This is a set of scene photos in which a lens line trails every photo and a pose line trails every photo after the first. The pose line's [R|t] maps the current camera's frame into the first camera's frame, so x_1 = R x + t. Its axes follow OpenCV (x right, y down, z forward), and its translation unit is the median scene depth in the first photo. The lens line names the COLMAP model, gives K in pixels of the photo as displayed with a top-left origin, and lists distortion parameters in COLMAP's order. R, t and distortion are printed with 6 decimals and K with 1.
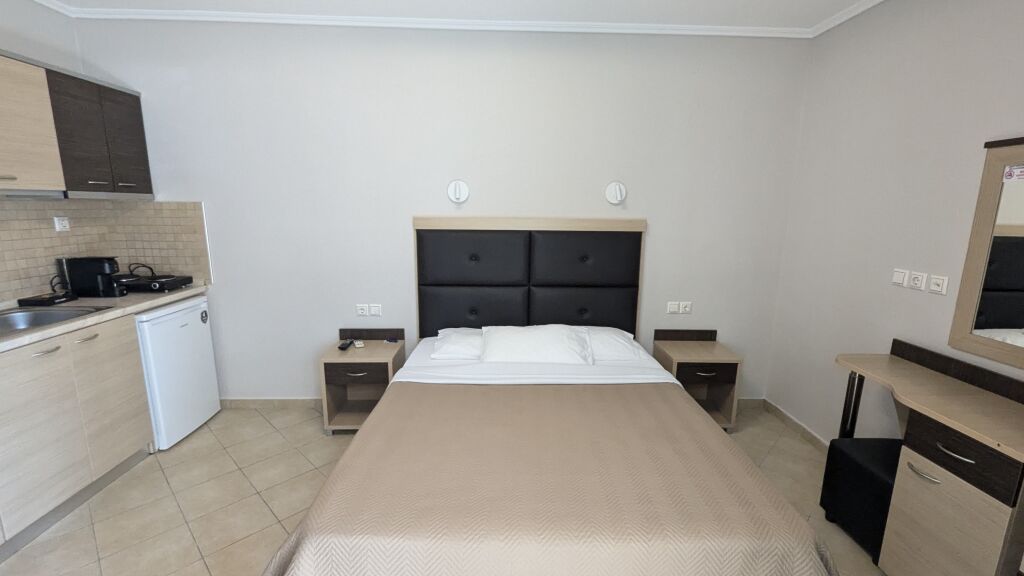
lens RADIAL K [[433.5, 0, 512.0], [0, 433.5, 288.0], [0, 0, 1]] dist [0.000647, -0.000177]
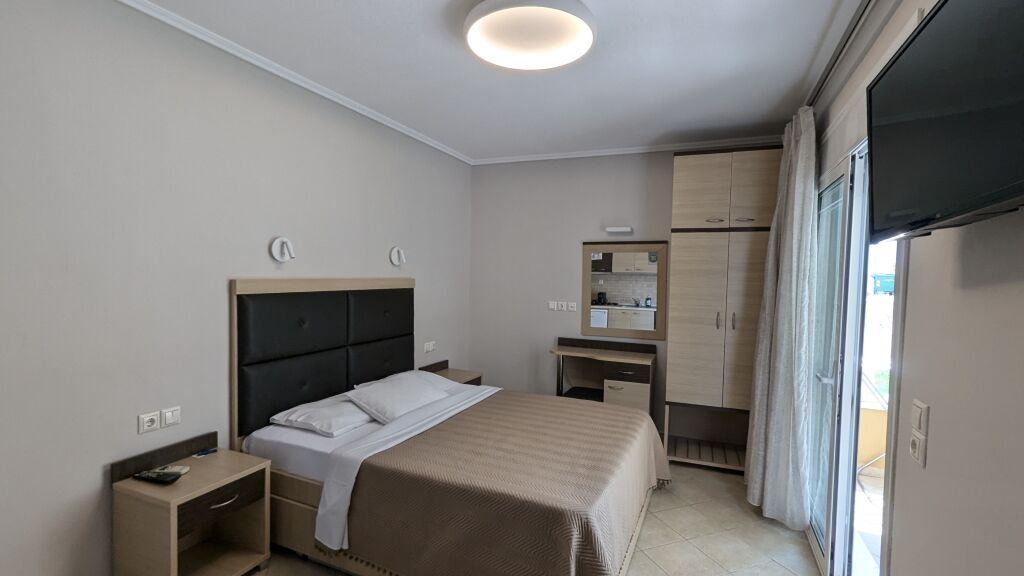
lens RADIAL K [[453.1, 0, 512.0], [0, 453.1, 288.0], [0, 0, 1]] dist [-0.000685, -0.000095]
pose [[0.448146, -0.037004, 0.893194, -0.729298], [0.154088, 0.987386, -0.036405, -0.042371], [-0.880581, 0.153945, 0.448195, 0.183698]]
